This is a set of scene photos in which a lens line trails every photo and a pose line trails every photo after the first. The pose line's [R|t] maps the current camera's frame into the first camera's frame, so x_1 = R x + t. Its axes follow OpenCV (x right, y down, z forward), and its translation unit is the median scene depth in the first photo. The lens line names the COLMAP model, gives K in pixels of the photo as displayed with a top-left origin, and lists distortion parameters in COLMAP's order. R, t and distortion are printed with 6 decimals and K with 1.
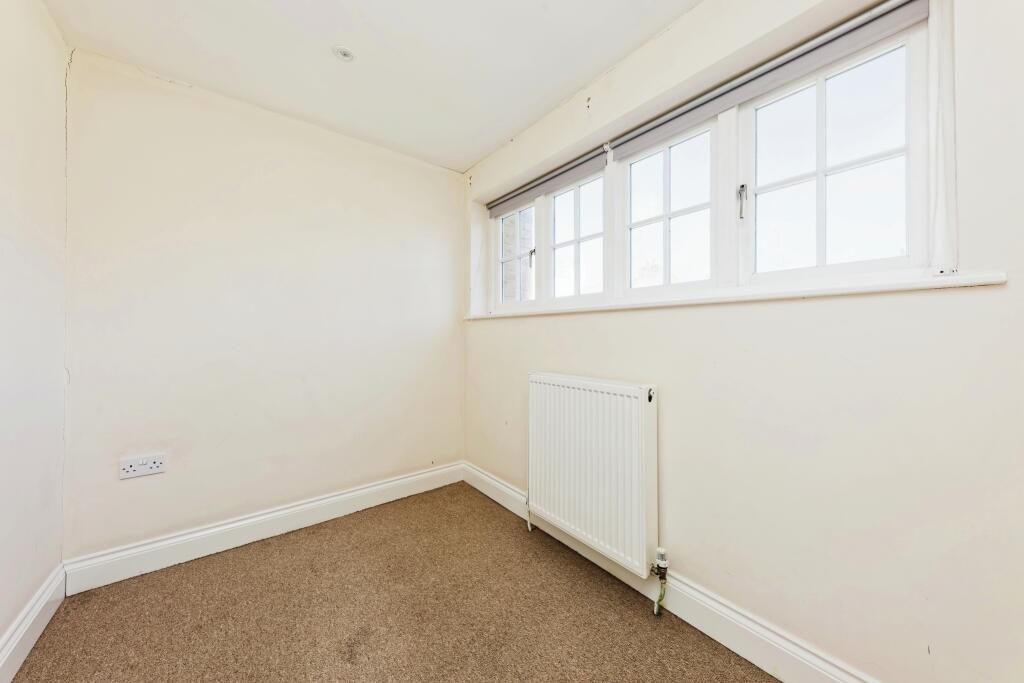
lens RADIAL K [[366.4, 0, 512.0], [0, 366.4, 341.5], [0, 0, 1]] dist [0.034697, -0.000038]
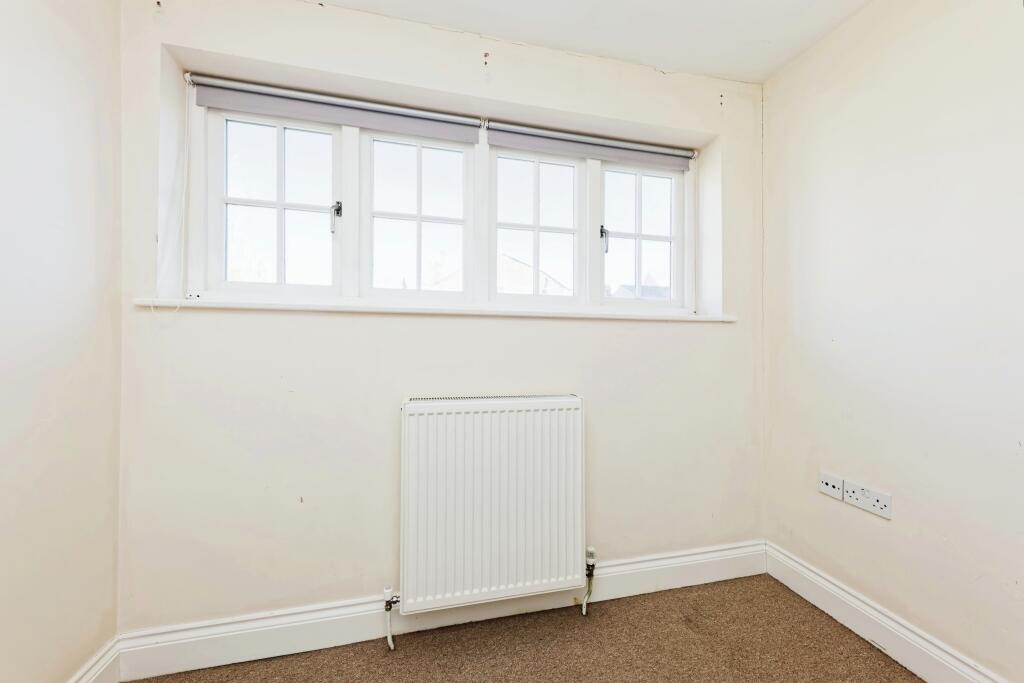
lens RADIAL K [[355.9, 0, 512.2], [0, 355.9, 347.8], [0, 0, 1]] dist [0.005953, -0.000140]
pose [[0.421534, -0.006798, 0.906787, -0.399840], [0.006553, 0.999969, 0.004450, -0.010206], [-0.906789, 0.004067, 0.421566, 0.517107]]
